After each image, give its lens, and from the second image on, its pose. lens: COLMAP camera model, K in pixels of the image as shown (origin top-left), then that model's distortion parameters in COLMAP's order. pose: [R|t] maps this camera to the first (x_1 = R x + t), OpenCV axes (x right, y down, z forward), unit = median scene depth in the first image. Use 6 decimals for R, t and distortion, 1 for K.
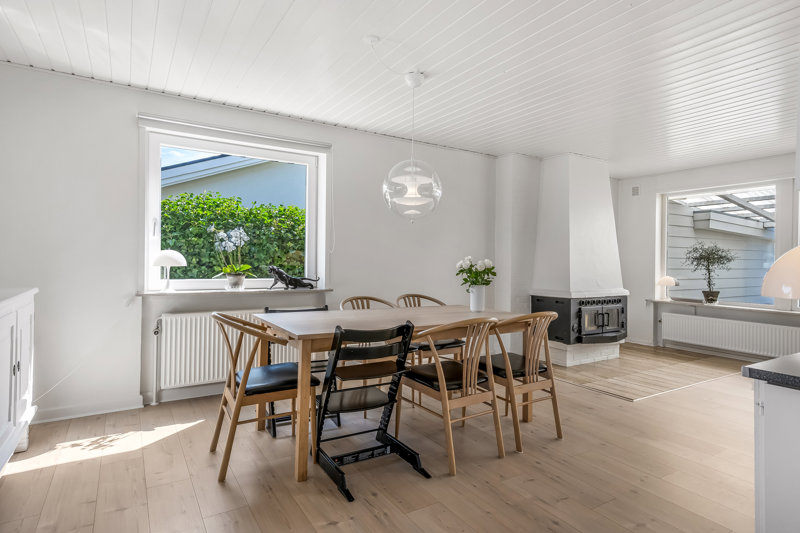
lens RADIAL K [[439.8, 0, 403.0], [0, 439.8, 261.3], [0, 0, 1]] dist [0.019552, -0.000113]
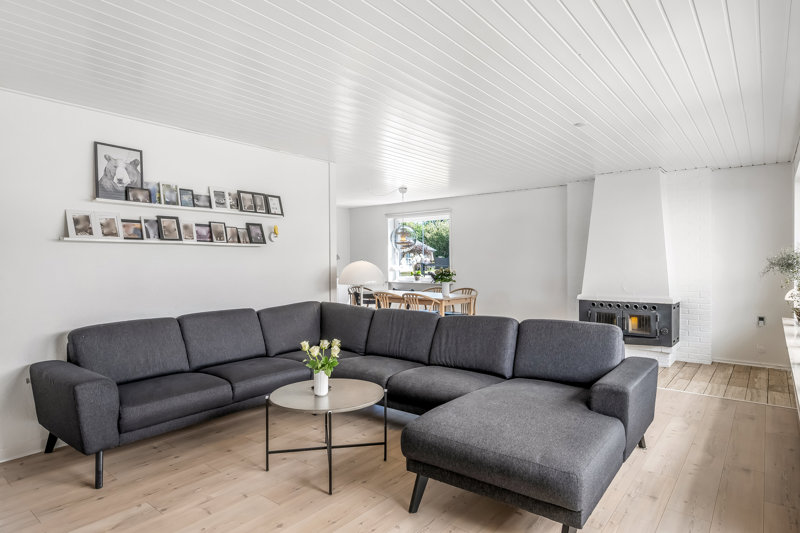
lens RADIAL K [[455.1, 0, 404.4], [0, 455.1, 262.0], [0, 0, 1]] dist [0.001827, 0.000200]
pose [[0.336963, -0.010635, -0.941458, 1.875440], [0.003231, 0.999943, -0.010139, -0.010854], [0.941512, 0.000374, 0.336979, 0.178197]]
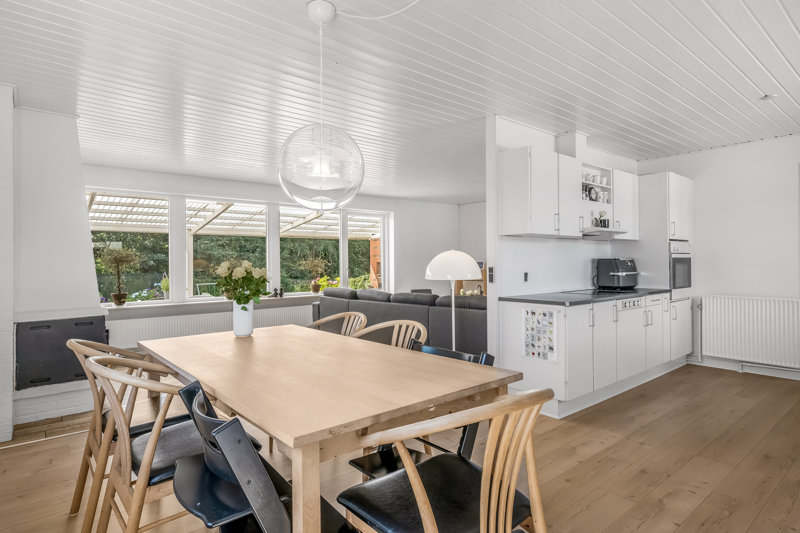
lens RADIAL K [[439.8, 0, 403.0], [0, 439.8, 261.3], [0, 0, 1]] dist [0.019552, -0.000113]
pose [[-0.143614, -0.011410, 0.989568, -0.564618], [0.008330, 0.999884, 0.012738, -0.015827], [-0.989599, 0.010072, -0.143502, 0.793499]]
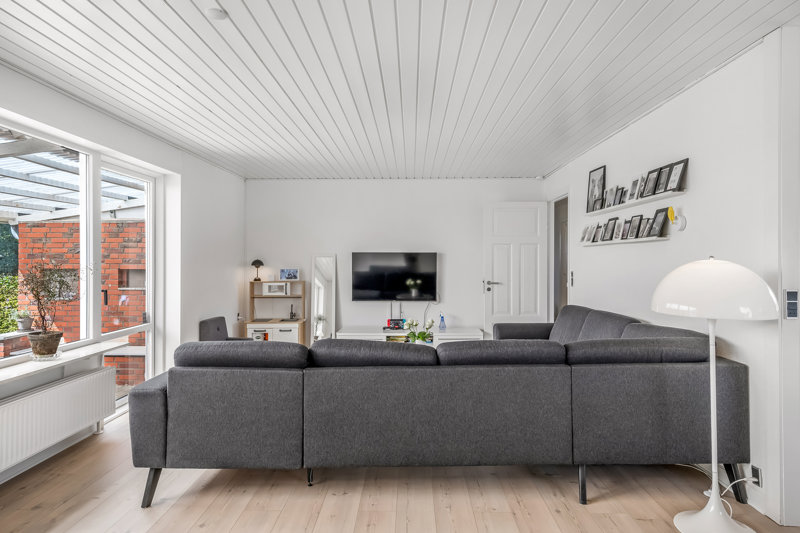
lens RADIAL K [[480.8, 0, 400.0], [0, 480.8, 266.5], [0, 0, 1]] dist [0.000714, 0.000108]
pose [[-0.837365, -0.015931, 0.546413, 0.532850], [-0.007199, 0.999810, 0.018117, -0.026485], [-0.546597, 0.011236, -0.837320, 1.272015]]
